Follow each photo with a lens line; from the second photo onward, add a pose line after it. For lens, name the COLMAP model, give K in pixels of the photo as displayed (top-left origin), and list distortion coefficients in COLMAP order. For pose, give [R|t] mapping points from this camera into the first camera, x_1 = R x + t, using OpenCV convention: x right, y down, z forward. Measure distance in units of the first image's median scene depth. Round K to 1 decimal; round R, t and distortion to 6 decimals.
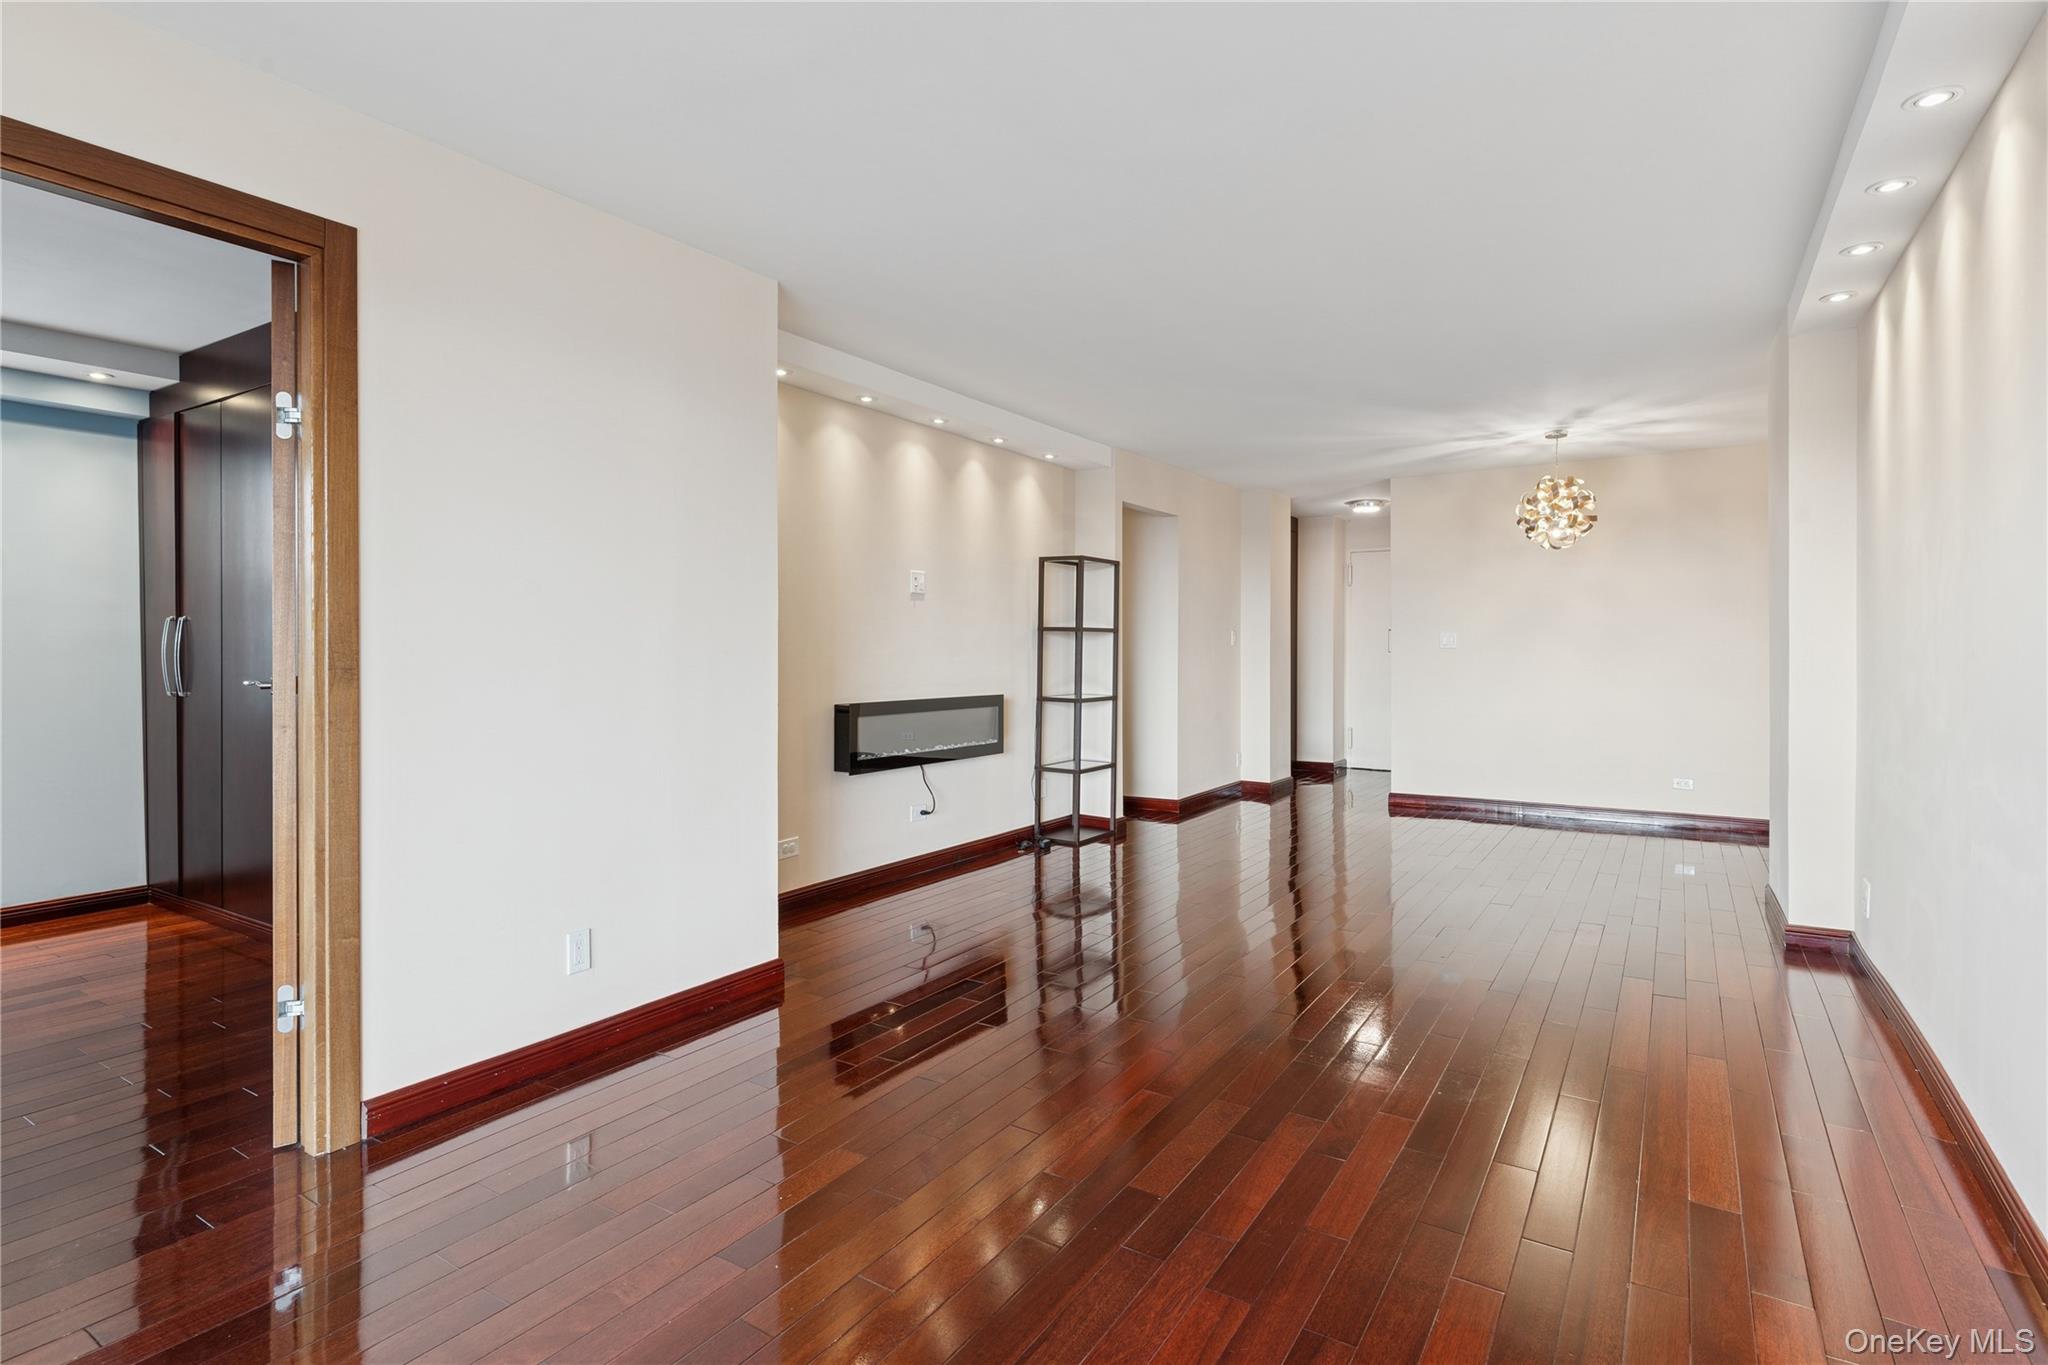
lens RADIAL K [[1005.5, 0, 1047.0], [0, 1005.5, 647.5], [0, 0, 1]] dist [-0.001100, -0.000509]
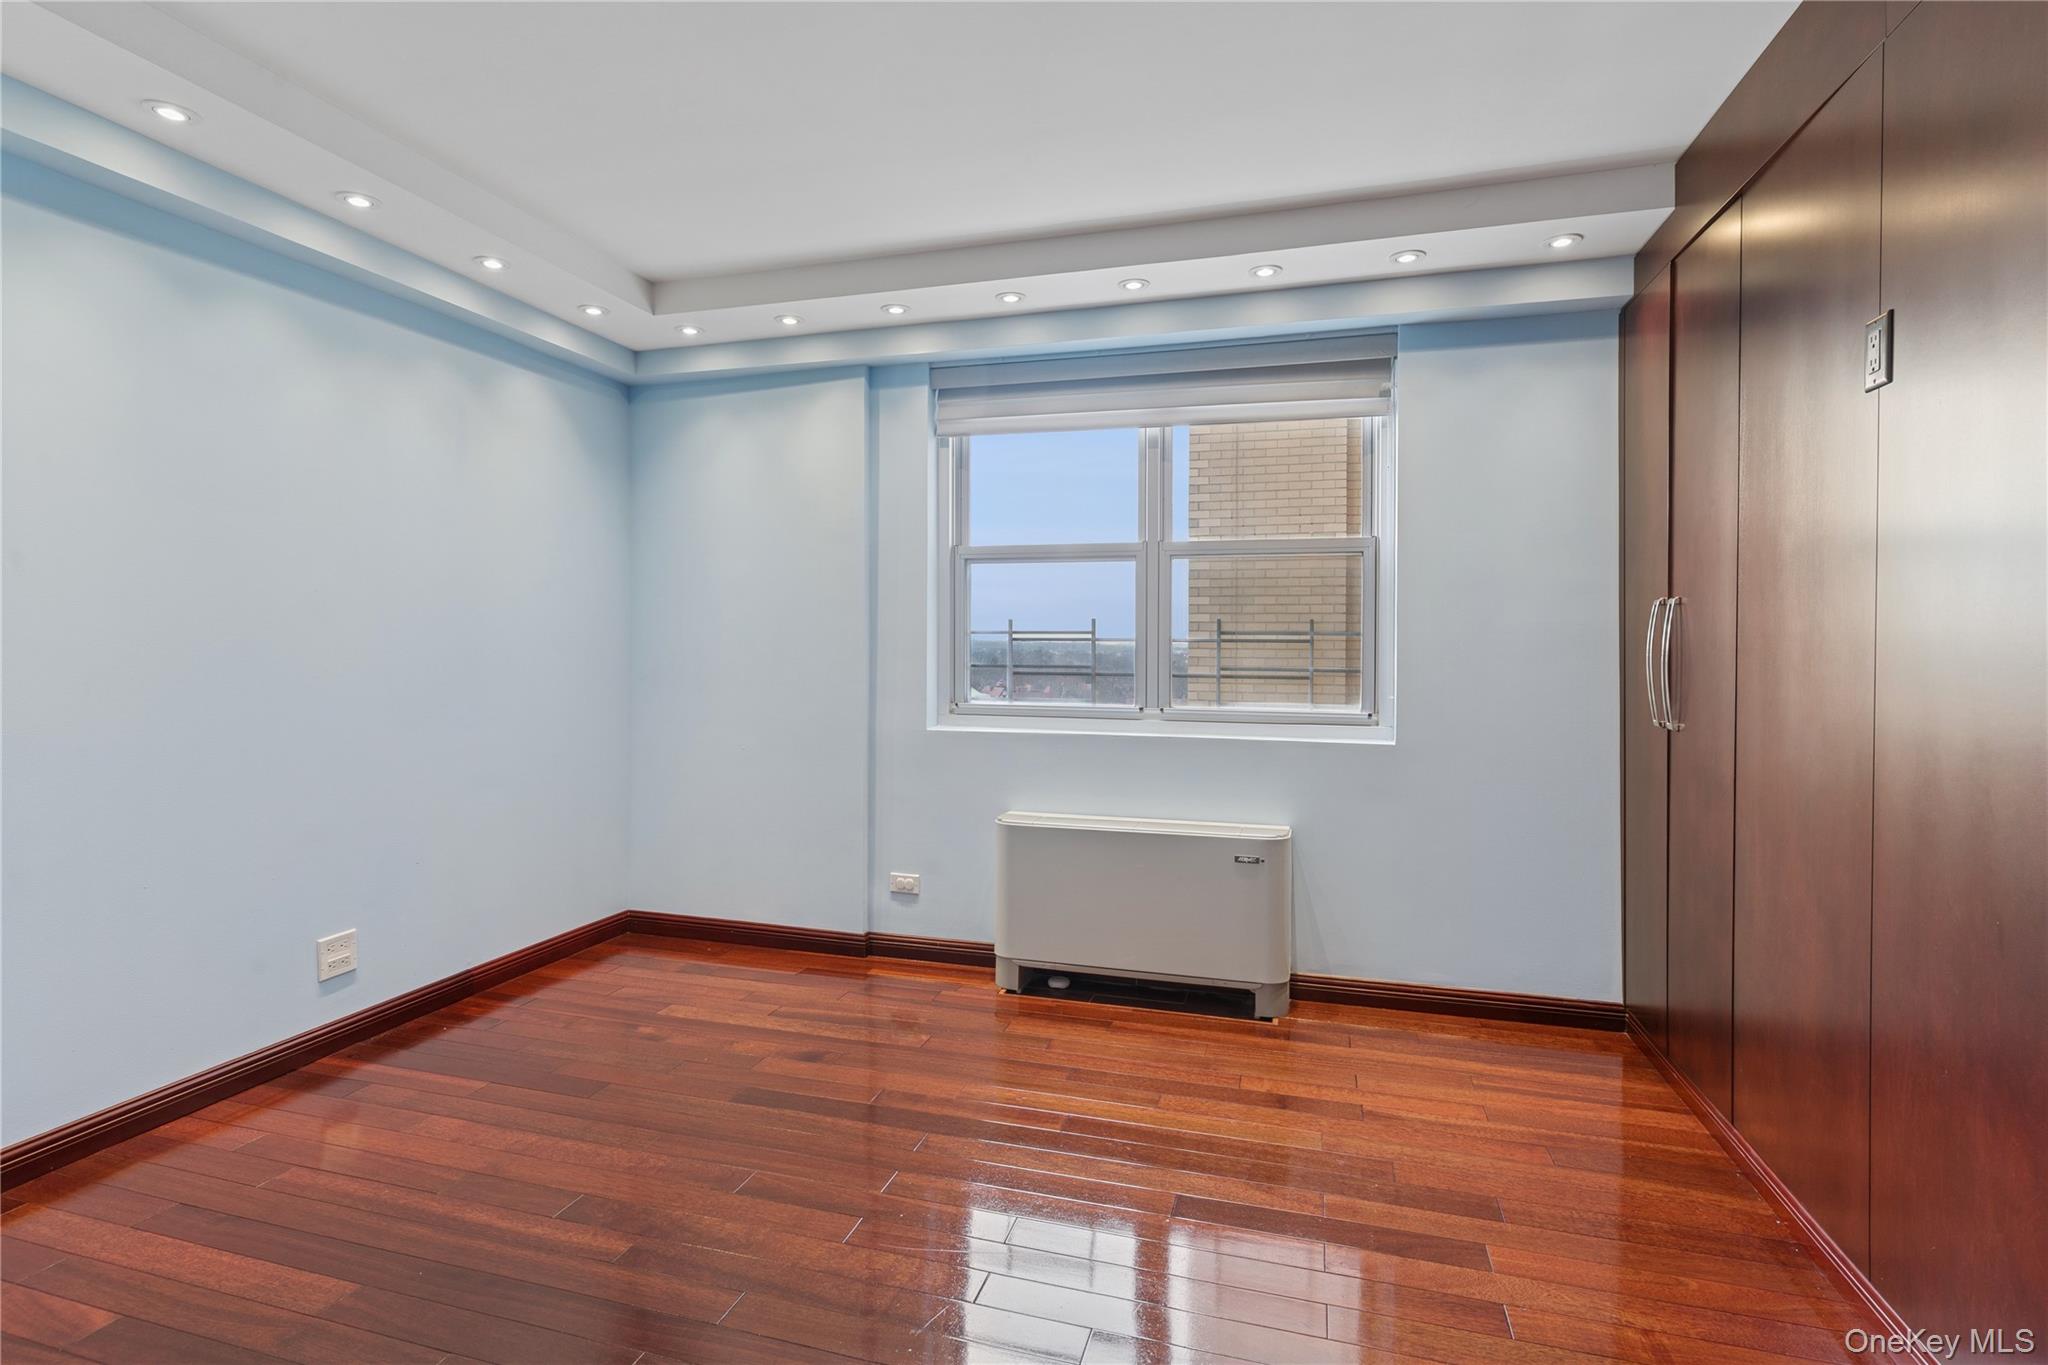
lens RADIAL K [[972.8, 0, 1030.4], [0, 972.8, 645.6], [0, 0, 1]] dist [-0.004534, -0.000463]
pose [[0.272550, 0.017869, -0.961976, -0.387236], [0.001834, 0.999816, 0.019091, -0.012556], [0.962140, -0.006967, 0.272467, 0.446603]]
